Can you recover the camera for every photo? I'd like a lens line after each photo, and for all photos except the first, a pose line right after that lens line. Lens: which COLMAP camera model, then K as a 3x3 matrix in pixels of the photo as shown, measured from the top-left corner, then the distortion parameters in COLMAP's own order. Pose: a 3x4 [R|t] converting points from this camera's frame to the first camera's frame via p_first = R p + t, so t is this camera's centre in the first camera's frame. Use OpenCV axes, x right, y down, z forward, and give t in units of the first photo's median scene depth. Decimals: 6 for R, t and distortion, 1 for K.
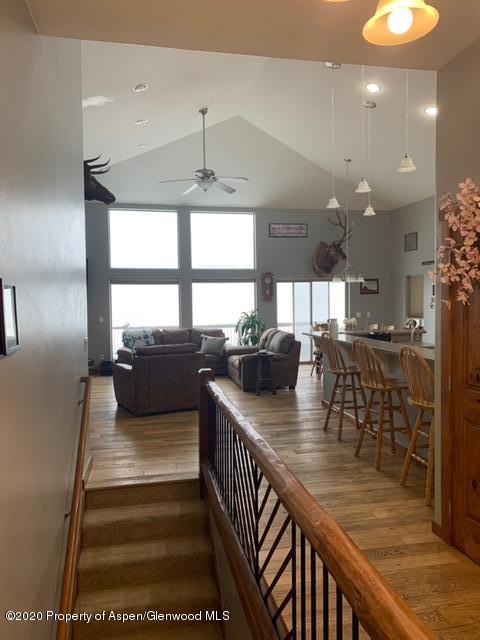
lens RADIAL K [[485.5, 0, 240.0], [0, 485.5, 320.0], [0, 0, 1]] dist [0.117073, -0.000913]
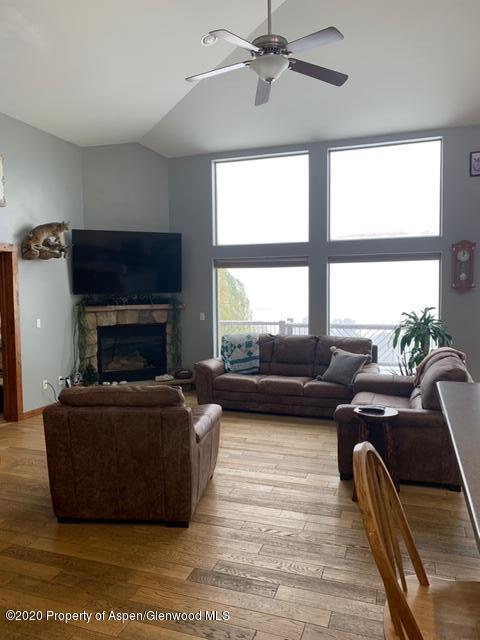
lens RADIAL K [[473.1, 0, 240.0], [0, 473.1, 320.0], [0, 0, 1]] dist [0.009033, 0.000339]
pose [[0.856321, 0.039148, -0.514959, 0.123773], [-0.021589, 0.998965, 0.040043, -0.024137], [0.515993, -0.023172, 0.856279, 0.408105]]
